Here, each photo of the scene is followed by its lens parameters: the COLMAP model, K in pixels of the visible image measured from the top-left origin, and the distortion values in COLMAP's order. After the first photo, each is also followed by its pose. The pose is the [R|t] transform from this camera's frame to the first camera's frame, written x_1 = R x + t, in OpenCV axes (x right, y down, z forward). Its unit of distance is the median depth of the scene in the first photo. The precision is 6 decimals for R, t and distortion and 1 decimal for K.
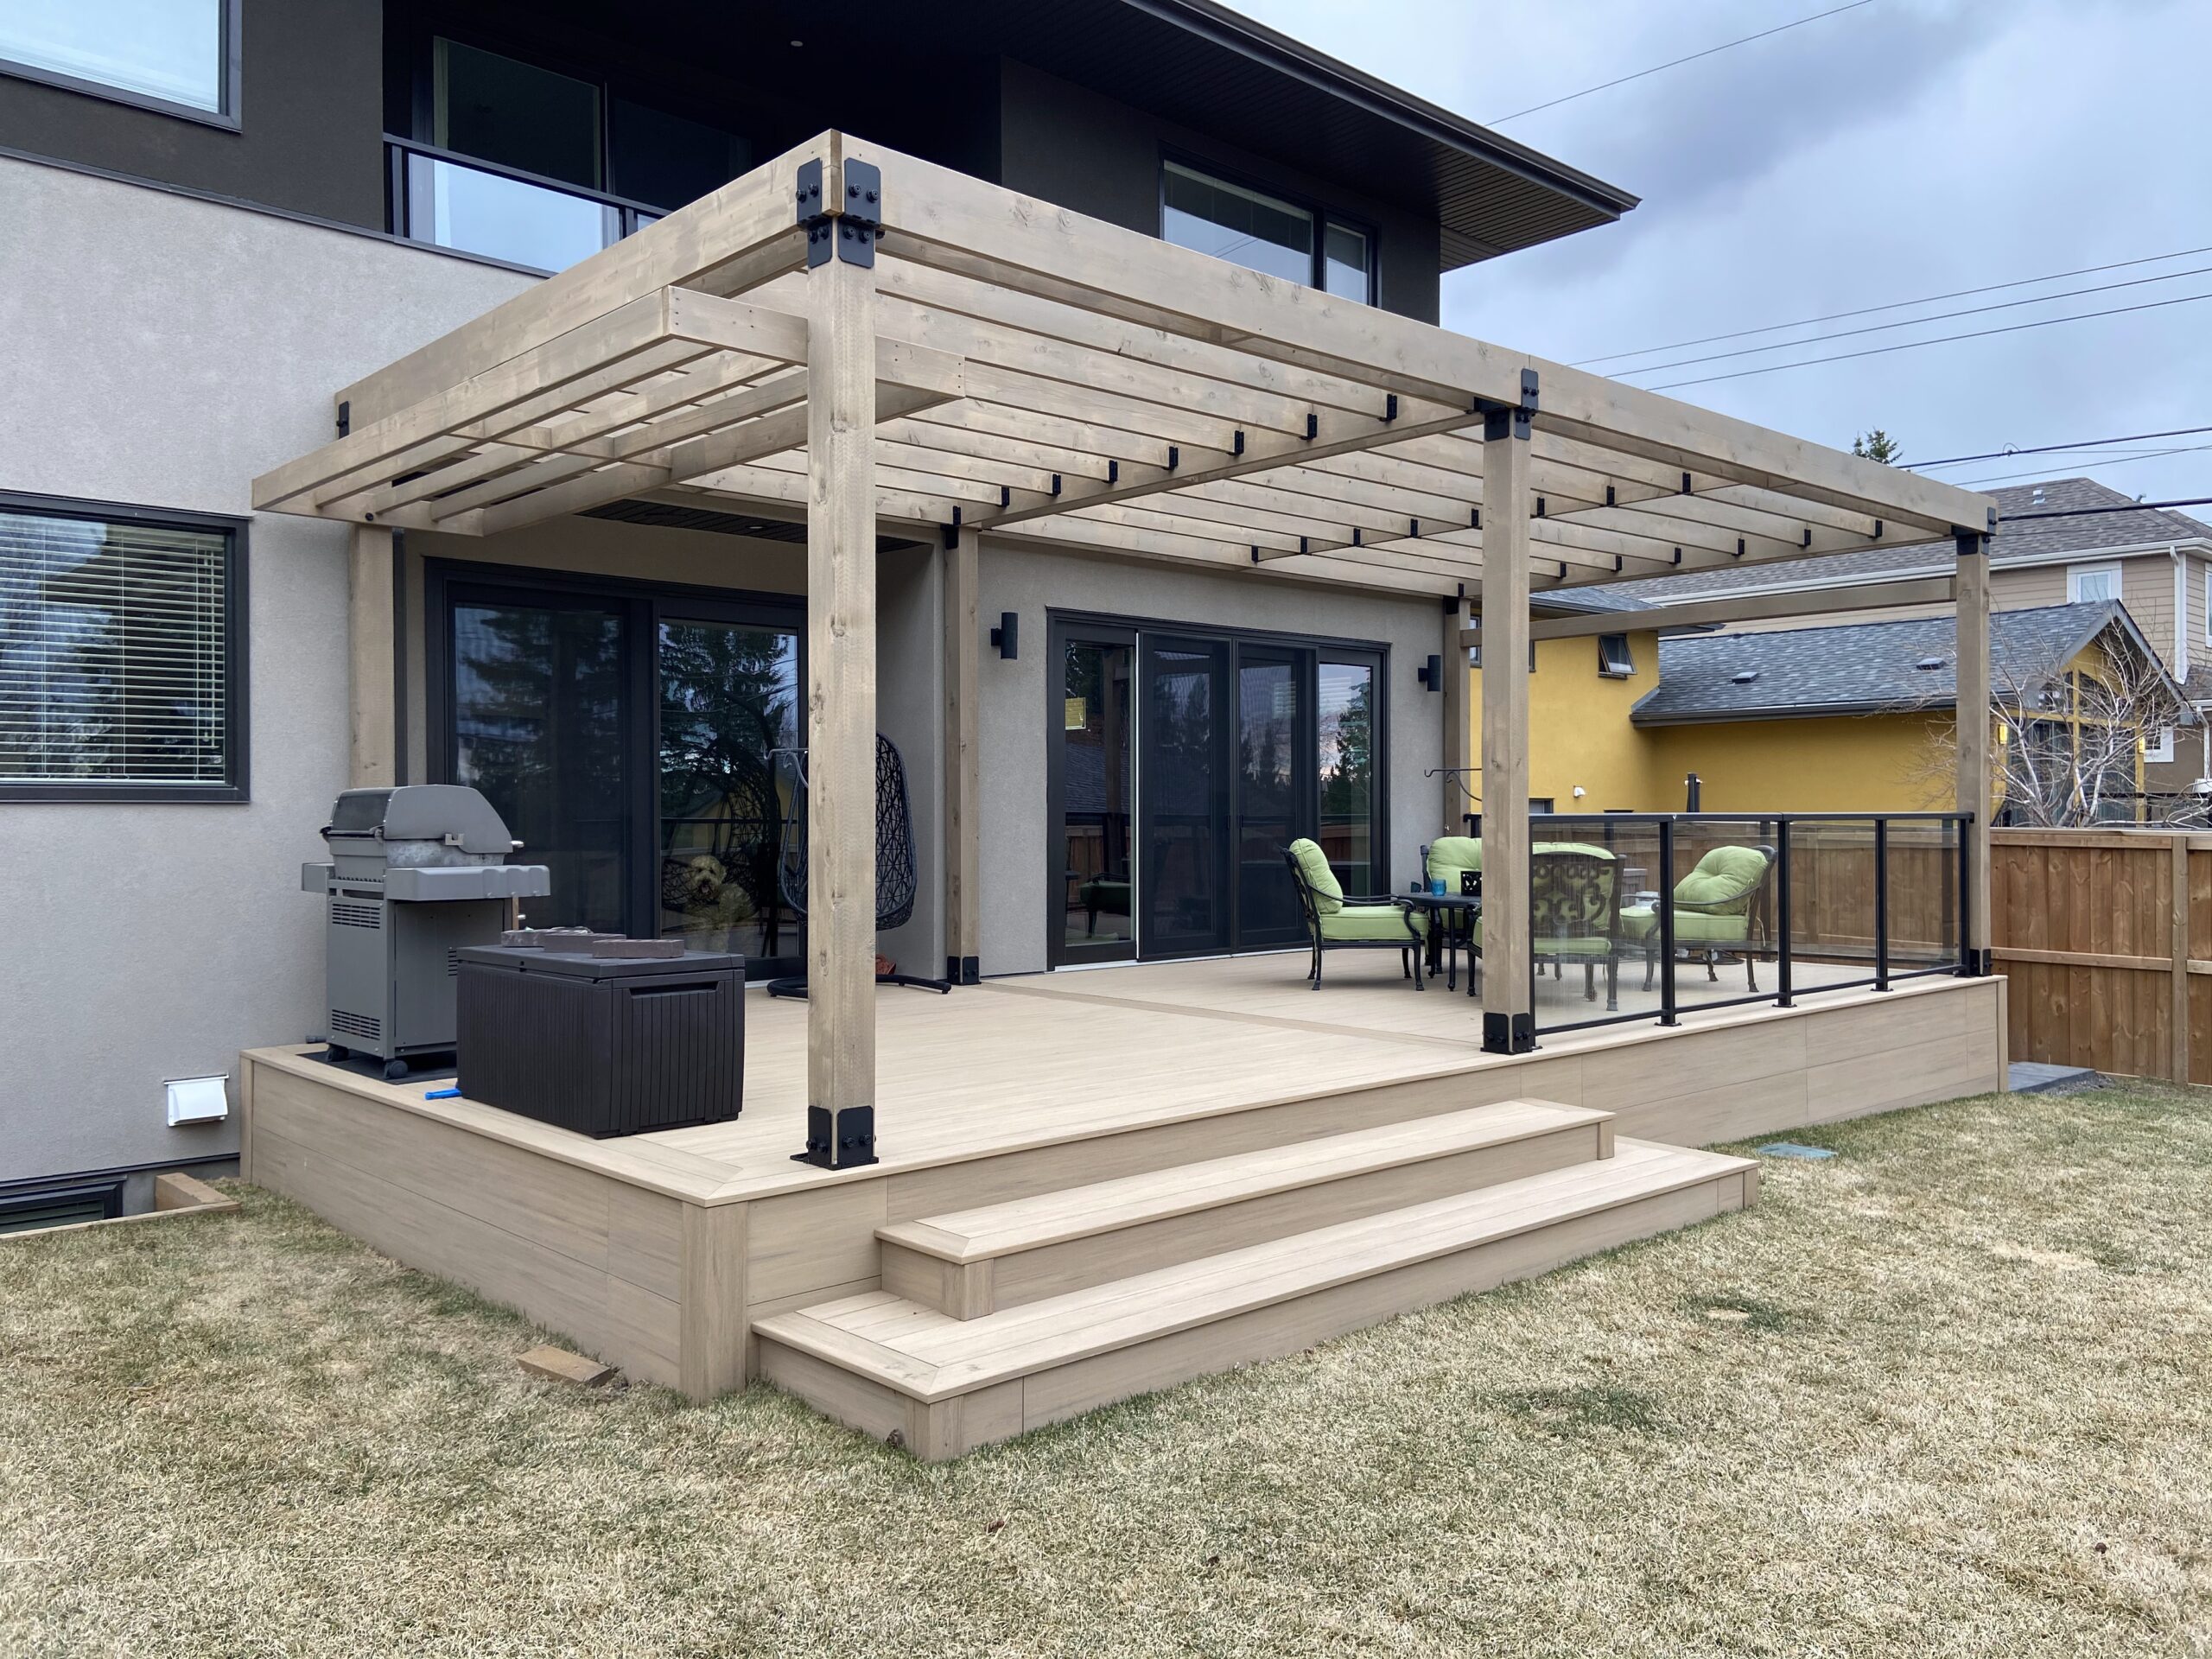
lens RADIAL K [[1684.6, 0, 1109.1], [0, 1684.6, 829.2], [0, 0, 1]] dist [0.085061, -0.079047]
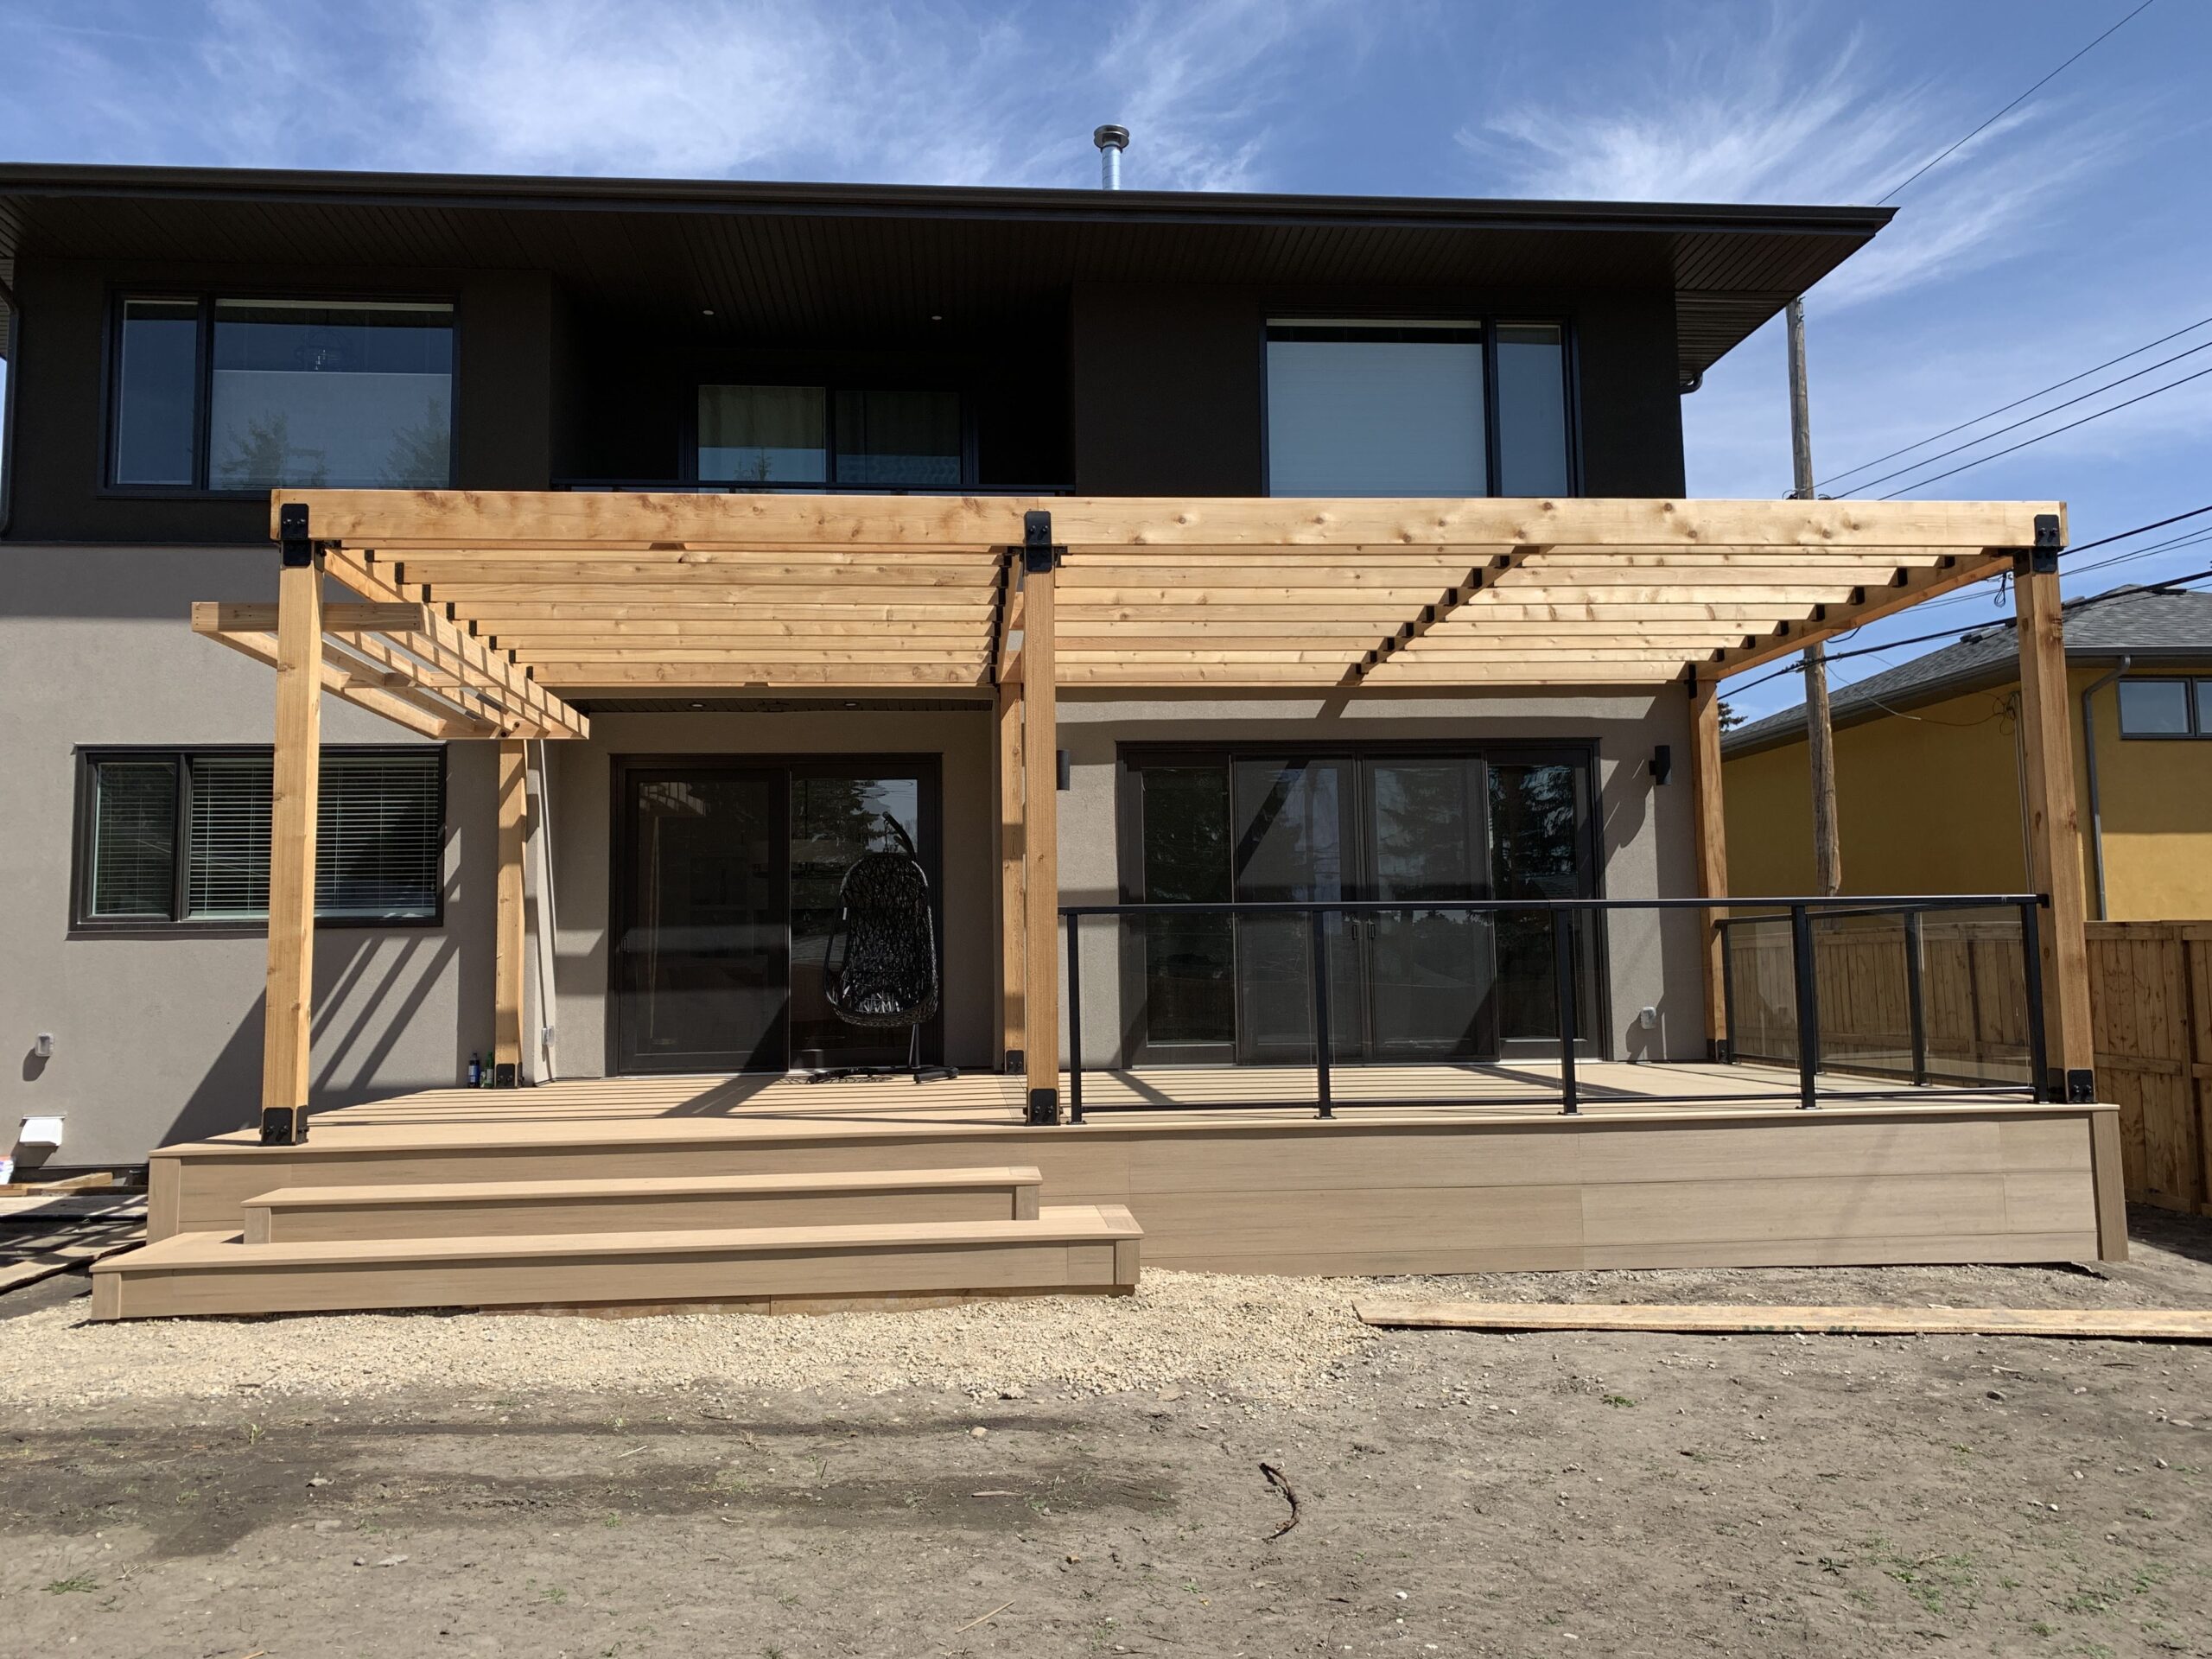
lens RADIAL K [[1724.4, 0, 1088.9], [0, 1724.4, 830.8], [0, 0, 1]] dist [0.016288, -0.023039]
pose [[0.788831, -0.060855, -0.611590, 0.662493], [0.008912, 0.996114, -0.087622, 0.028129], [0.614546, 0.063669, 0.786308, 0.096617]]
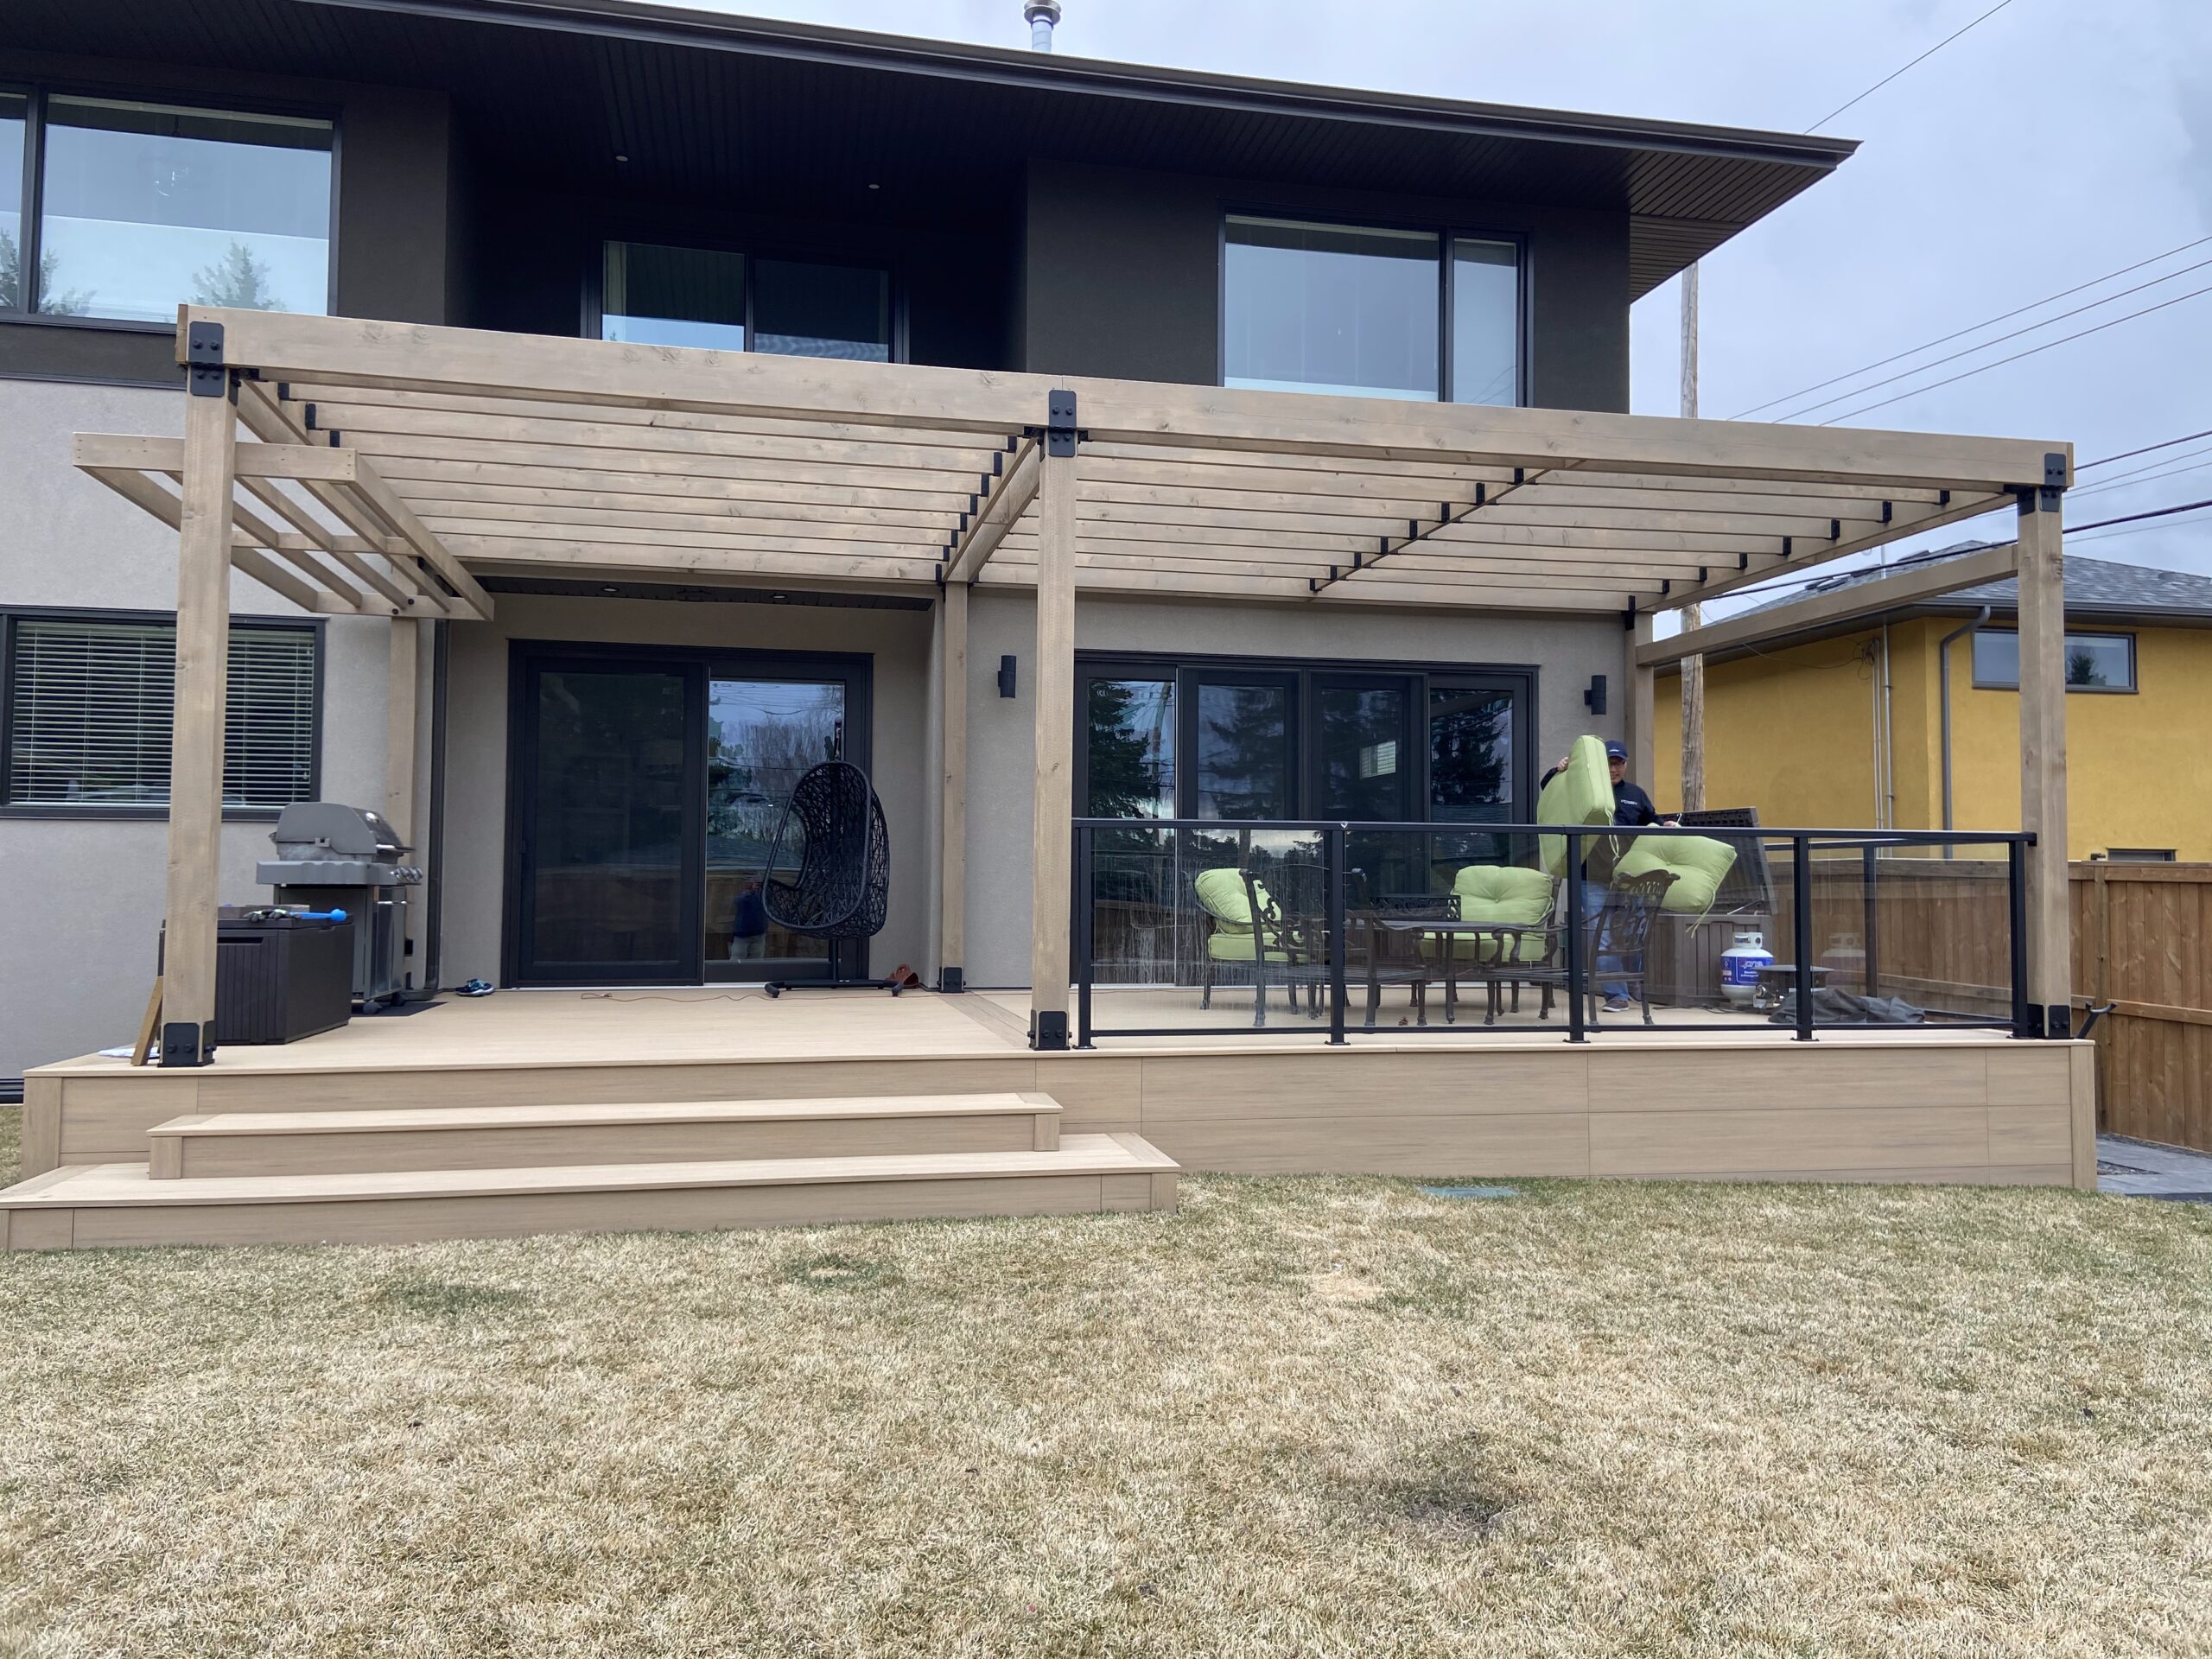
lens RADIAL K [[1684.6, 0, 1118.4], [0, 1684.6, 822.3], [0, 0, 1]] dist [0.085061, -0.079047]
pose [[0.864936, -0.011254, -0.501756, 0.549774], [-0.012982, 0.998912, -0.044785, 0.027820], [0.501714, 0.045250, 0.863849, 0.093554]]
